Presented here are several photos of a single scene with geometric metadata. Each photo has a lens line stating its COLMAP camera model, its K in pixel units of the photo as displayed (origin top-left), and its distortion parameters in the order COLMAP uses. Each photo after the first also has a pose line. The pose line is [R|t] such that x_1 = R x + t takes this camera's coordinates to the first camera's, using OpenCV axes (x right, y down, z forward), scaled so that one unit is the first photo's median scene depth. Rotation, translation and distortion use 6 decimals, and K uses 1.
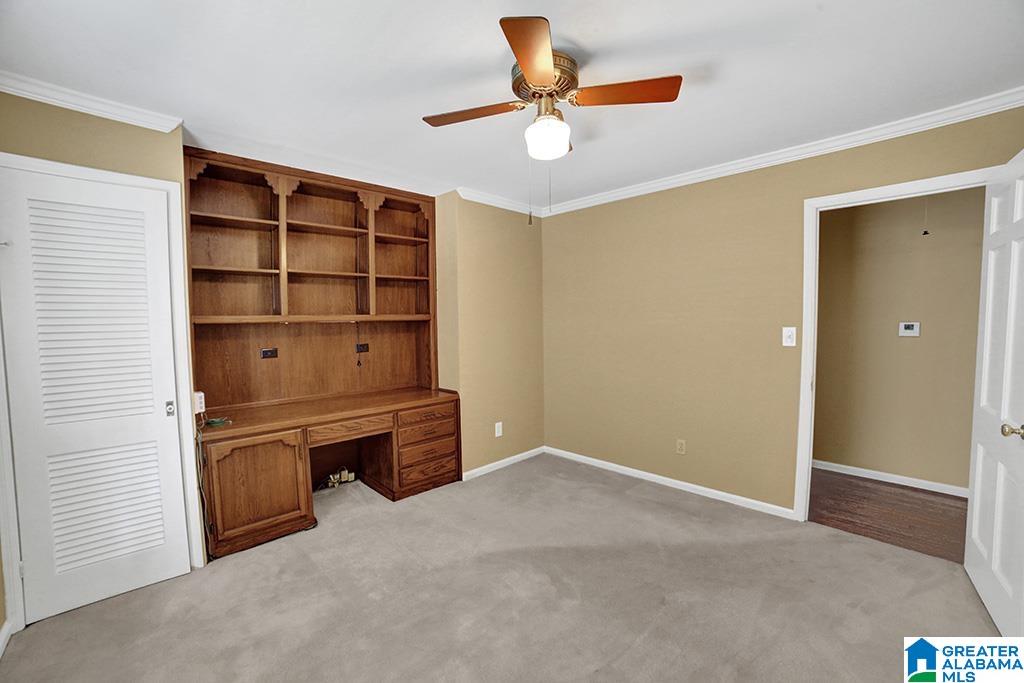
lens RADIAL K [[432.0, 0, 511.1], [0, 432.0, 344.6], [0, 0, 1]] dist [-0.019493, 0.000412]
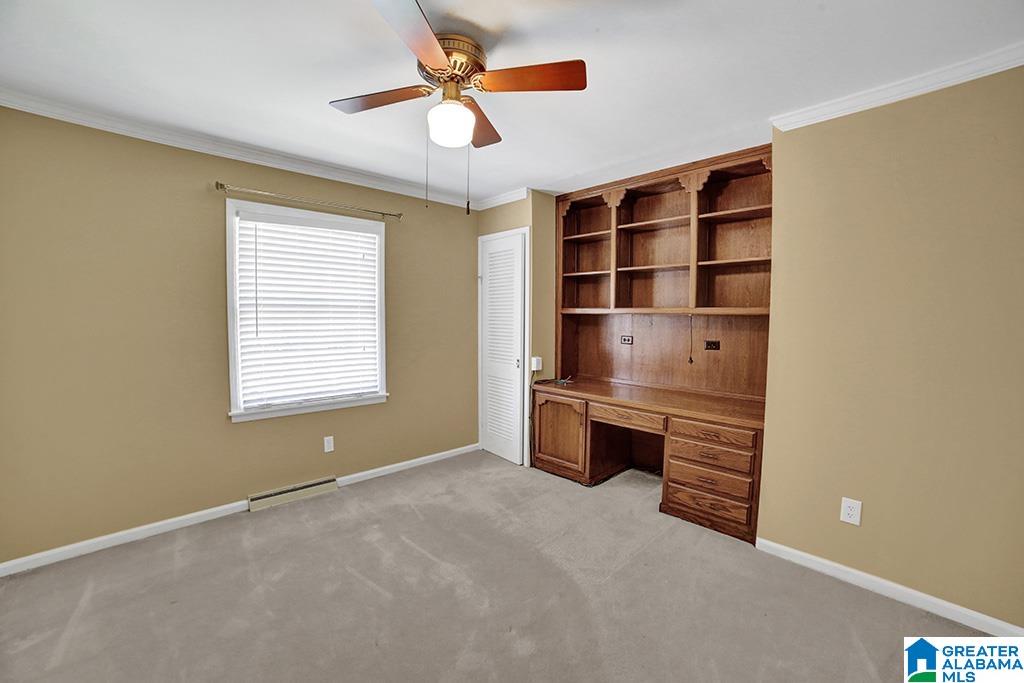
lens RADIAL K [[457.1, 0, 511.5], [0, 457.1, 341.8], [0, 0, 1]] dist [-0.002773, 0.000018]
pose [[-0.011859, 0.074369, -0.997160, 0.670466], [-0.064602, 0.995090, 0.074983, -0.047363], [0.997841, 0.065308, -0.006996, 0.661871]]
